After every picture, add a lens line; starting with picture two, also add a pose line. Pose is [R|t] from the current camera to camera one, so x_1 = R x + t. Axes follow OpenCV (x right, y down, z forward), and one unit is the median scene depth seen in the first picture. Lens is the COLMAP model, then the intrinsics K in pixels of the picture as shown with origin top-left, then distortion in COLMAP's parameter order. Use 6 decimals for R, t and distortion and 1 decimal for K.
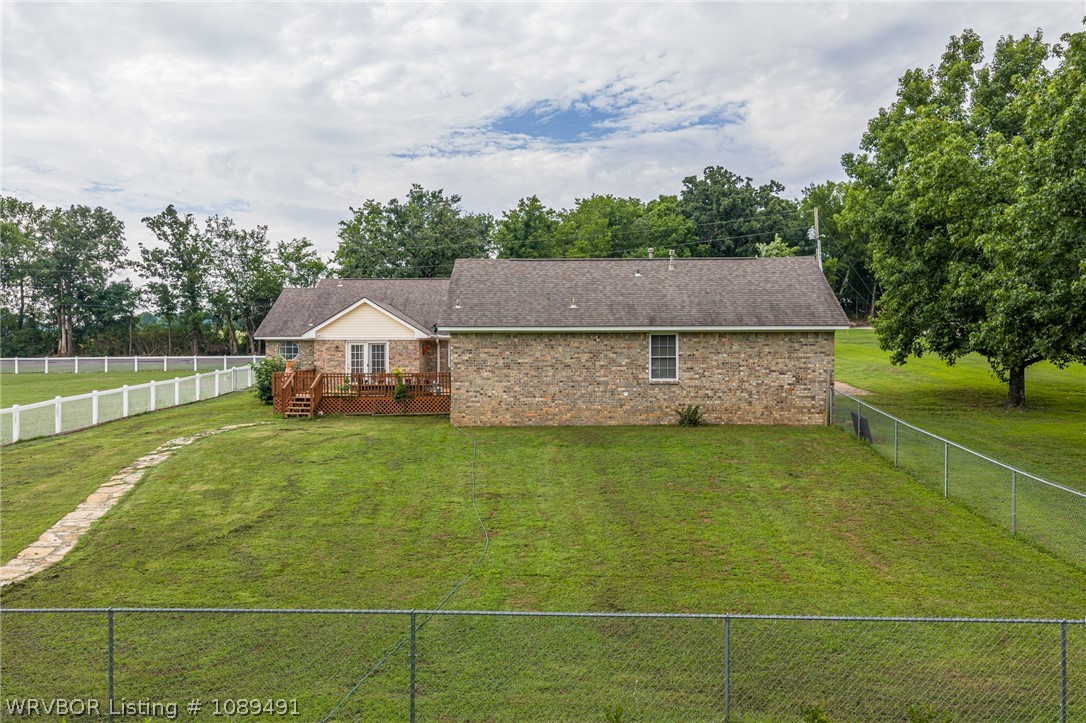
lens RADIAL K [[896.6, 0, 544.0], [0, 896.6, 362.1], [0, 0, 1]] dist [0.026527, -0.041611]
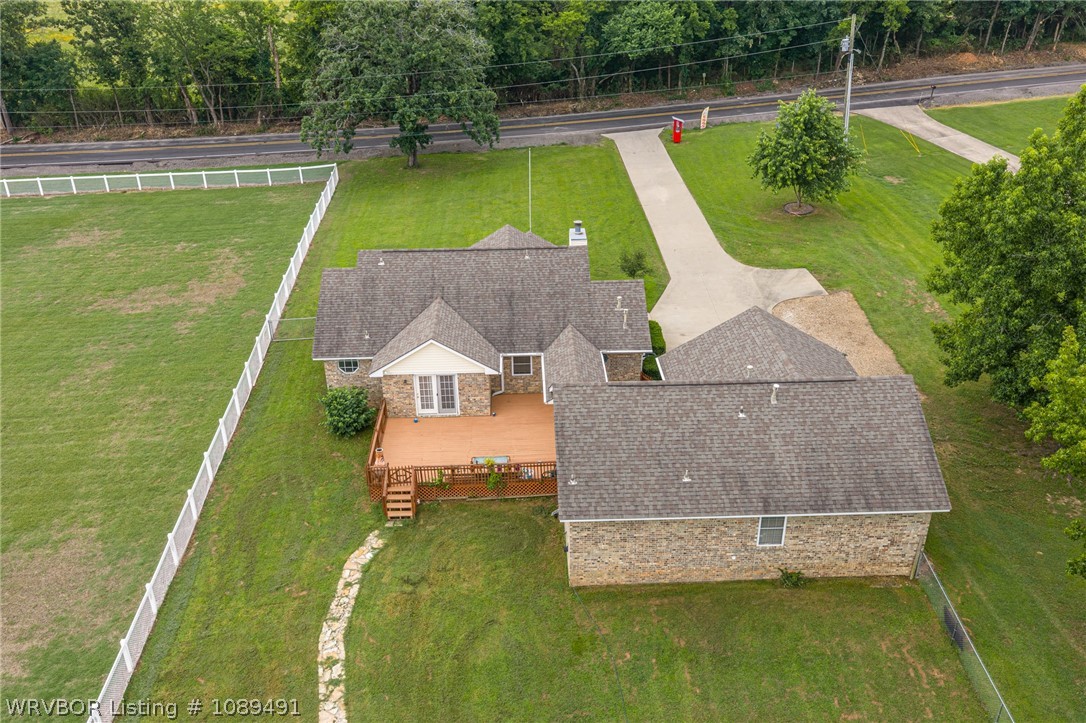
lens RADIAL K [[896.6, 0, 545.7], [0, 896.6, 360.3], [0, 0, 1]] dist [0.026527, -0.041611]
pose [[0.996943, -0.042214, 0.065743, -0.140306], [0.008278, 0.893804, 0.448380, -0.477765], [-0.077689, -0.446466, 0.891422, 0.118947]]
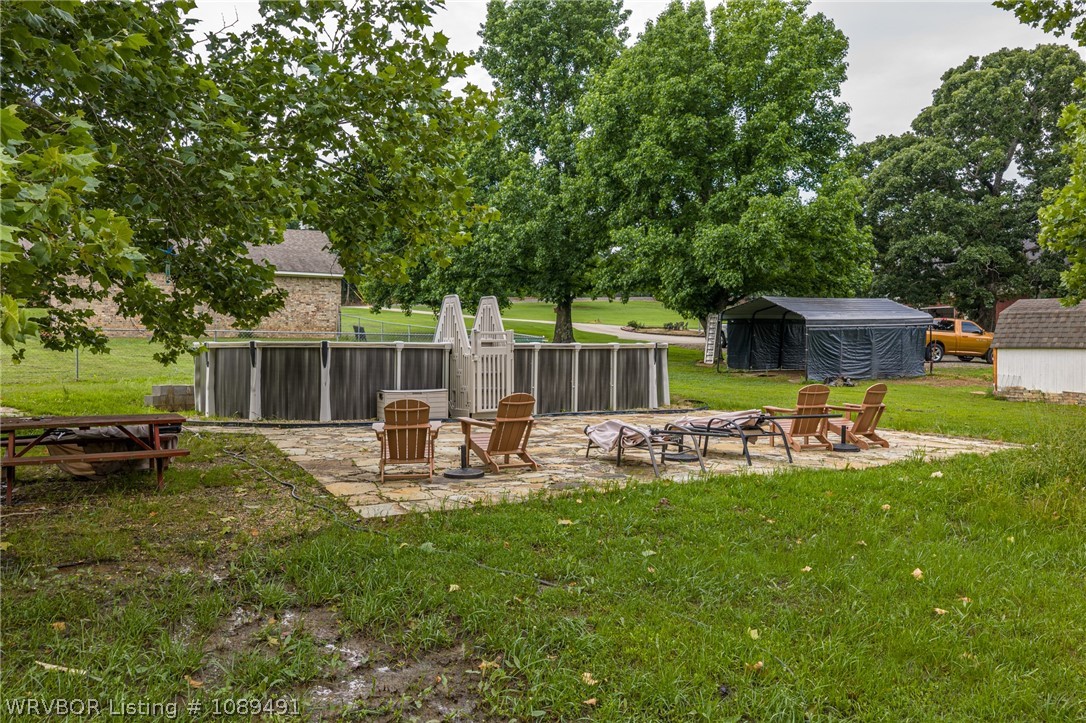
lens RADIAL K [[896.6, 0, 545.1], [0, 896.6, 352.1], [0, 0, 1]] dist [0.026527, -0.041611]
pose [[0.837272, -0.001264, 0.546786, -0.162979], [0.008946, 0.999895, -0.011387, 0.081671], [-0.546714, 0.014425, 0.837195, -0.345668]]
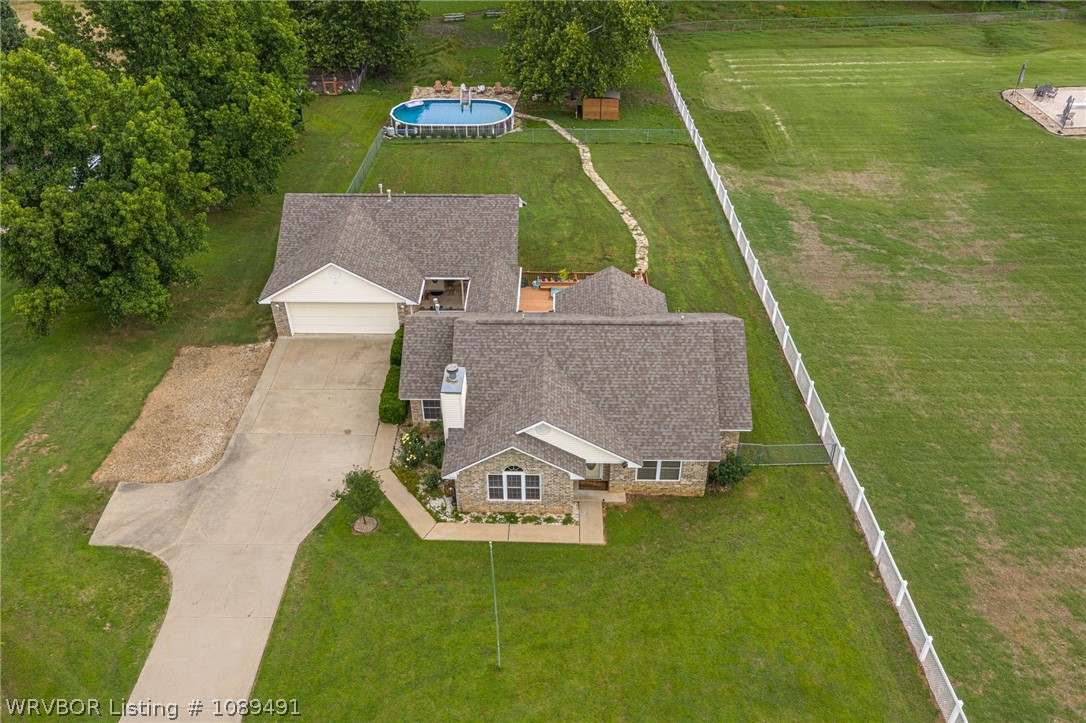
lens RADIAL K [[896.6, 0, 531.7], [0, 896.6, 367.9], [0, 0, 1]] dist [0.026527, -0.041611]
pose [[-0.999661, 0.025948, 0.002355, -0.096388], [0.022074, 0.795447, 0.605621, -0.663194], [0.013841, 0.605467, -0.795750, 1.976359]]
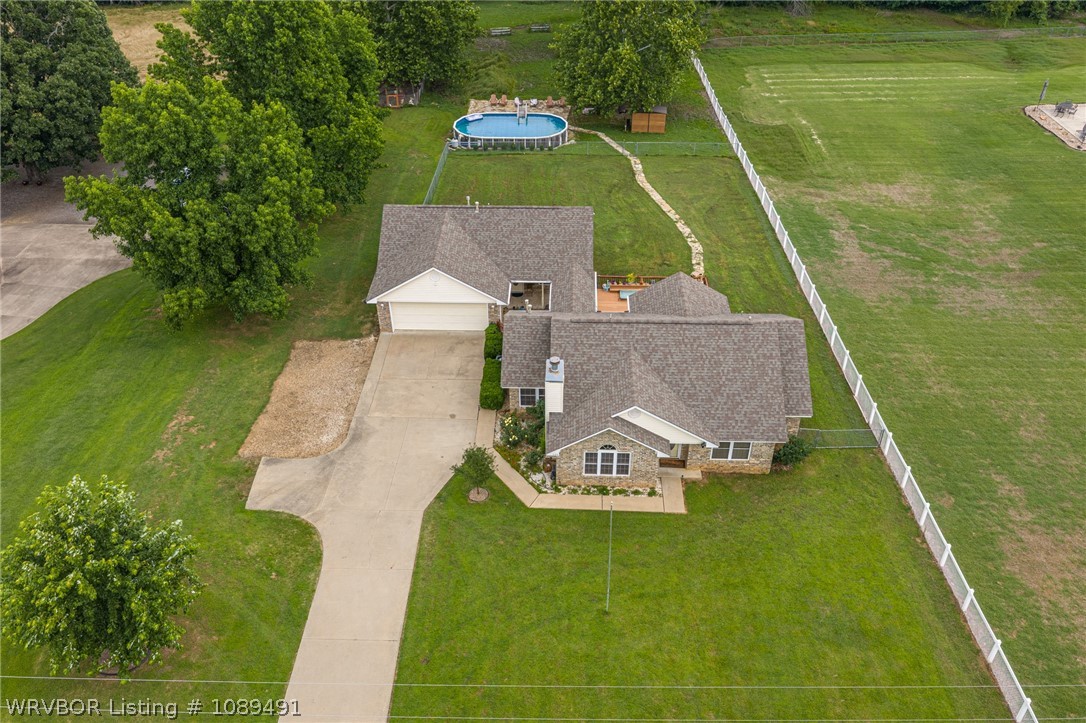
lens RADIAL K [[896.6, 0, 537.4], [0, 896.6, 359.4], [0, 0, 1]] dist [0.026527, -0.041611]
pose [[-0.999762, 0.018845, 0.010995, -0.008154], [0.021677, 0.800677, 0.598704, -0.744016], [0.002479, 0.598800, -0.800895, 2.091738]]
